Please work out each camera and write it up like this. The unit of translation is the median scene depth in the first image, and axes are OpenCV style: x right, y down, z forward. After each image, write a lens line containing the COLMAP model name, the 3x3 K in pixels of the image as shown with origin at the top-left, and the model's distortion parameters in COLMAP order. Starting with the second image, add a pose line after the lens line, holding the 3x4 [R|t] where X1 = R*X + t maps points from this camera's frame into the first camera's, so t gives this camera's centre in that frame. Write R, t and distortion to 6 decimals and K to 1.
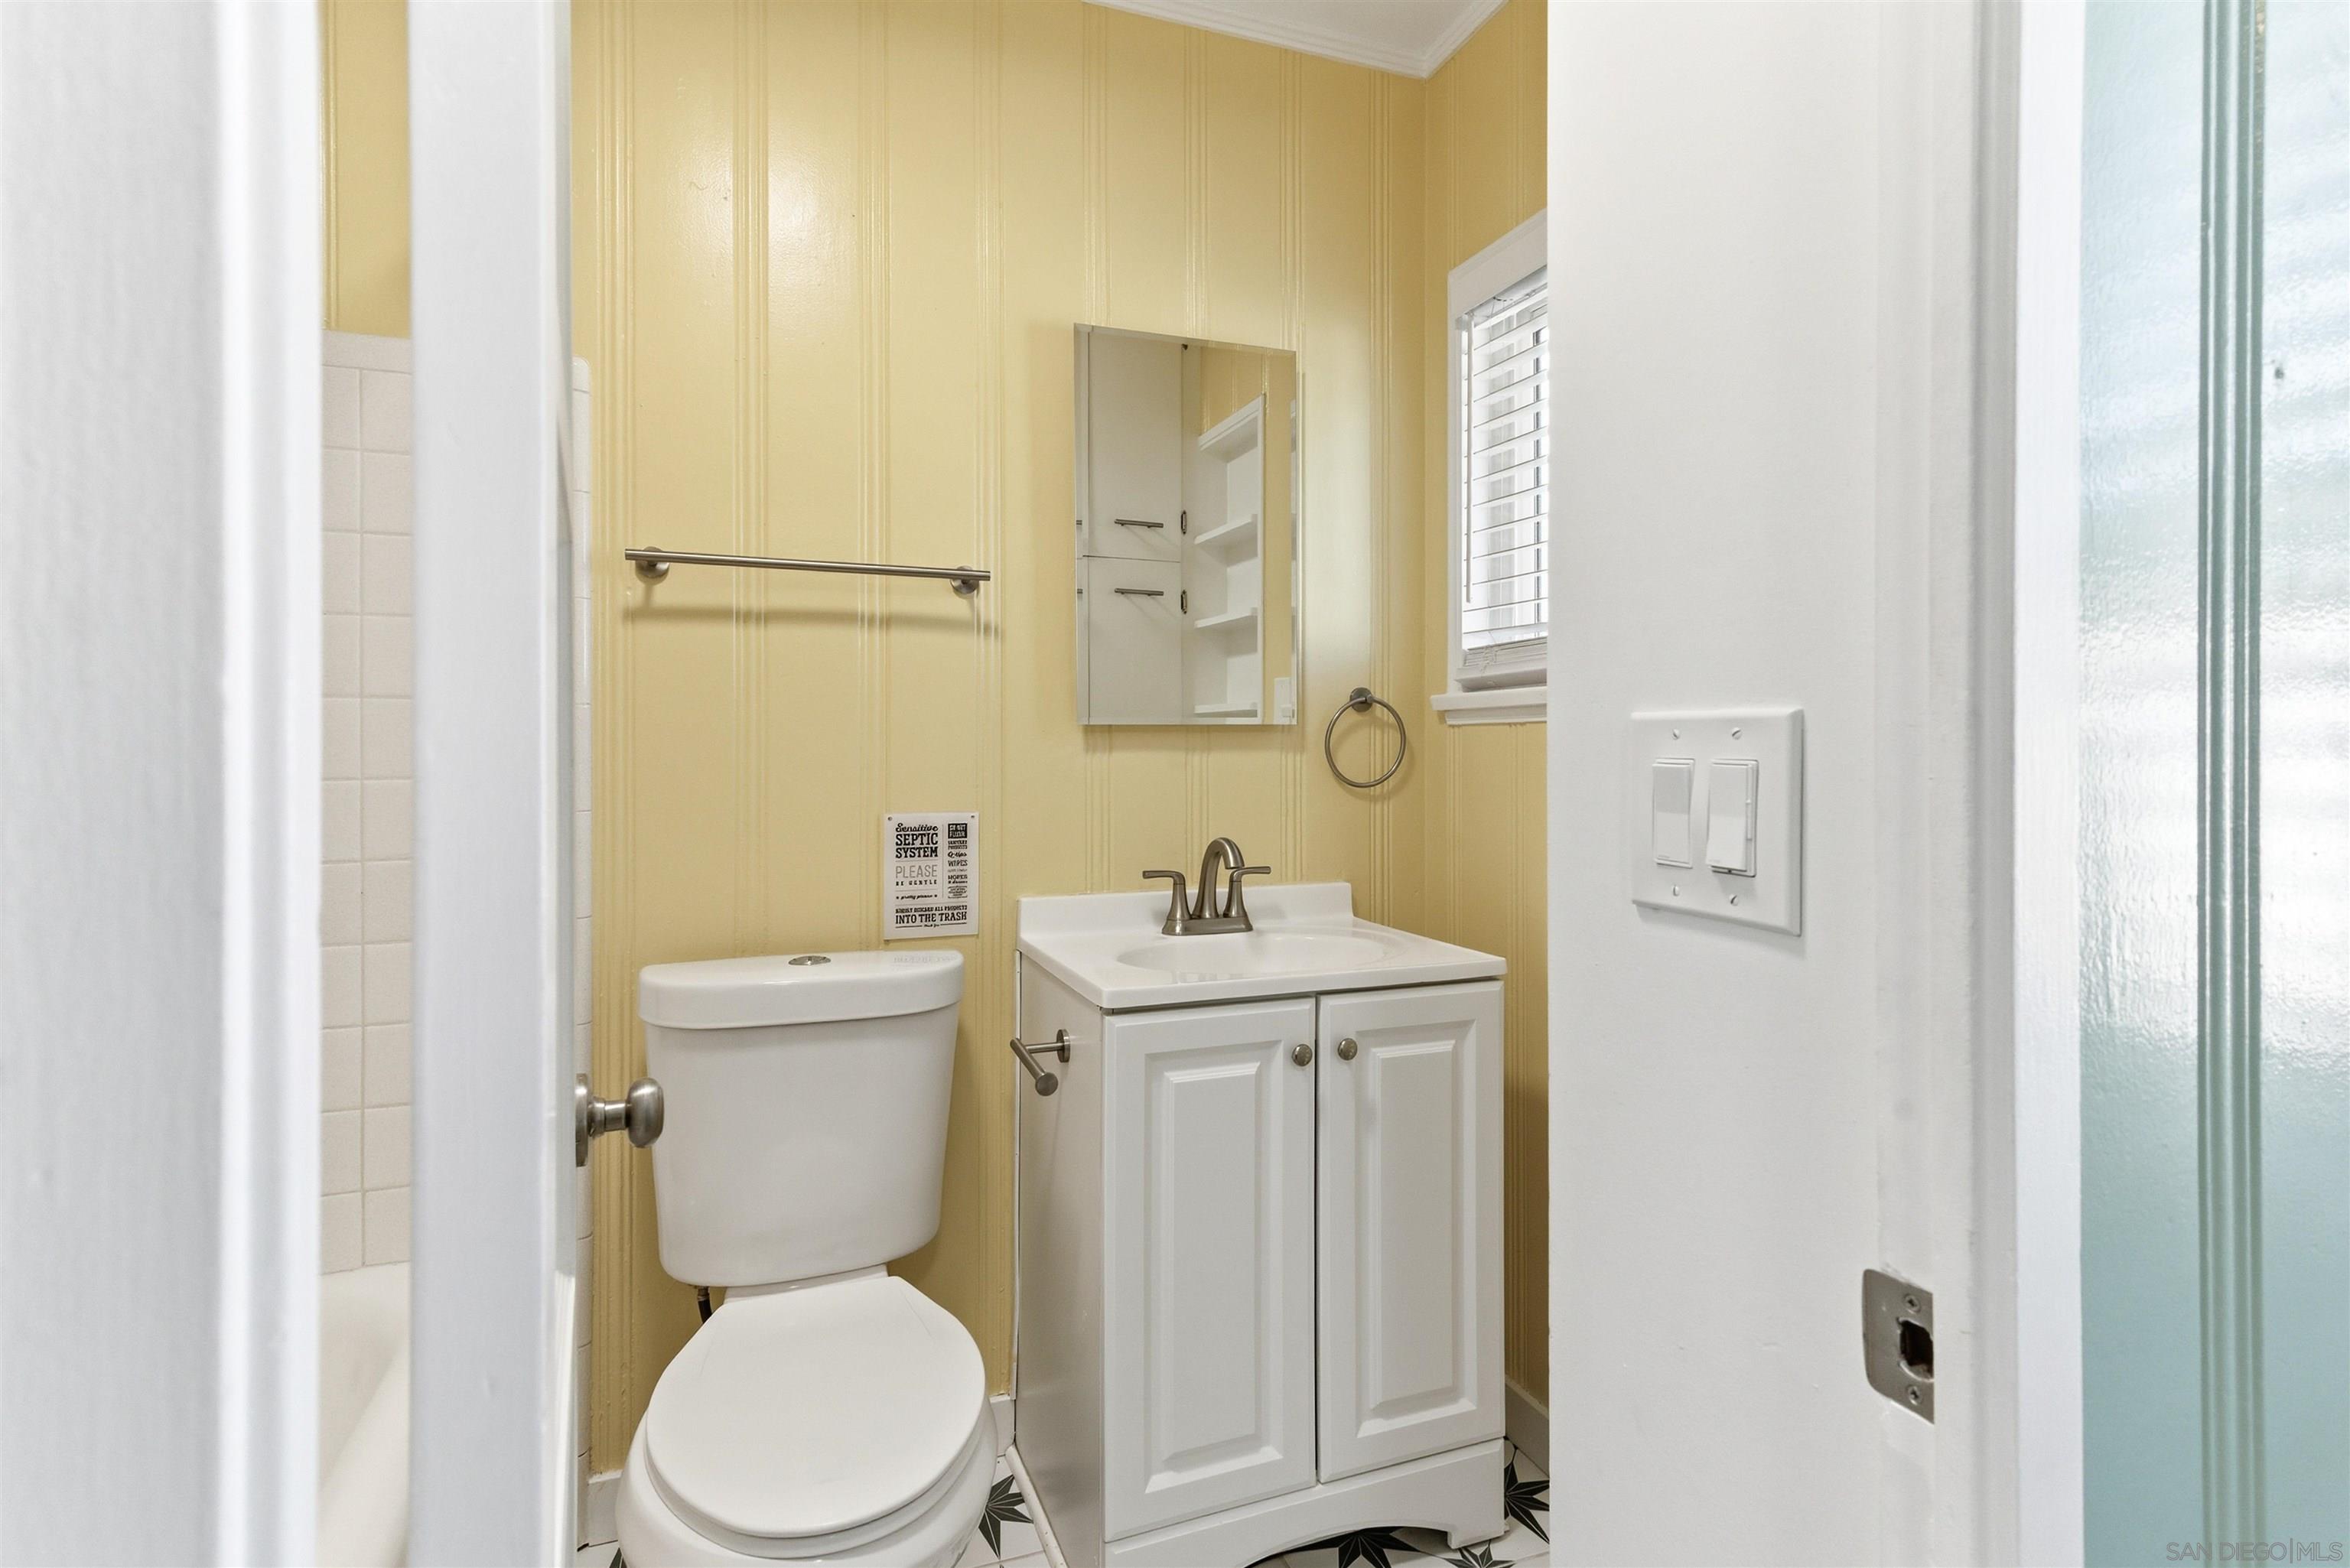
lens RADIAL K [[1307.0, 0, 1173.0], [0, 1307.0, 772.9], [0, 0, 1]] dist [0.044547, 0.000284]
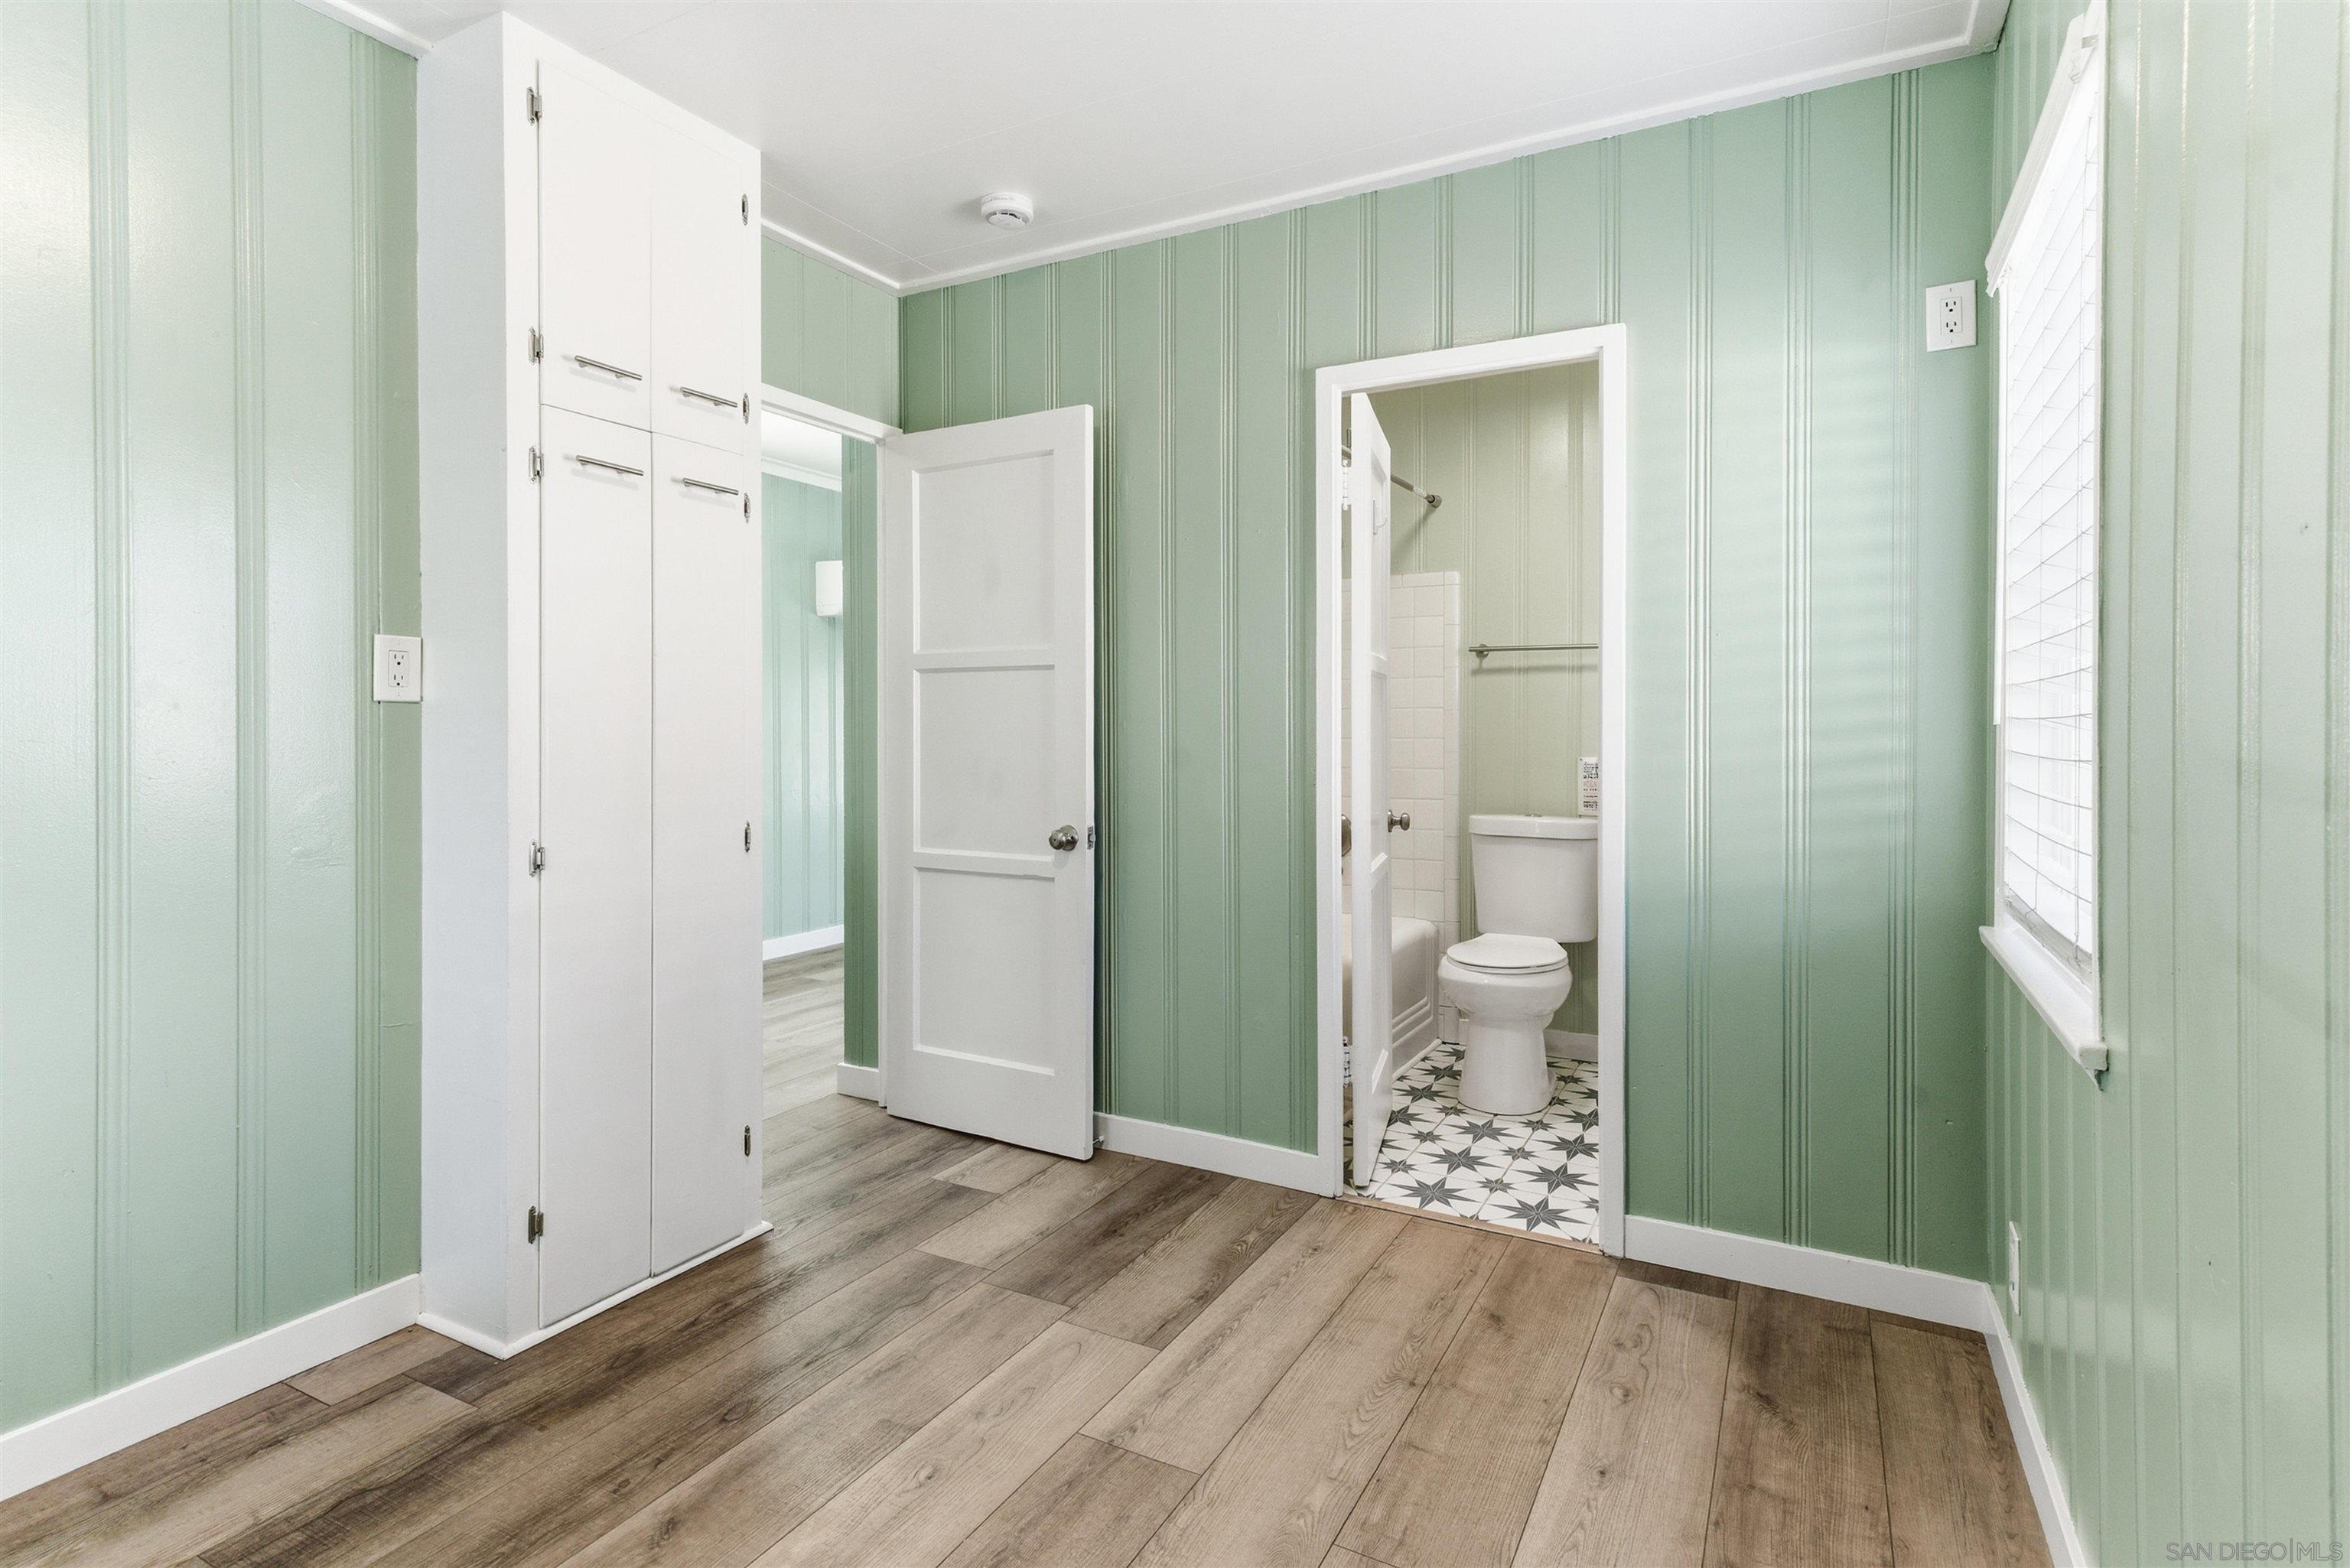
lens RADIAL K [[1165.9, 0, 1132.2], [0, 1165.9, 731.9], [0, 0, 1]] dist [0.011384, -0.001072]
pose [[0.661203, 0.004768, -0.750192, 0.712285], [-0.016879, 0.999821, -0.008522, 0.017502], [0.750017, 0.018297, 0.661166, -0.811831]]
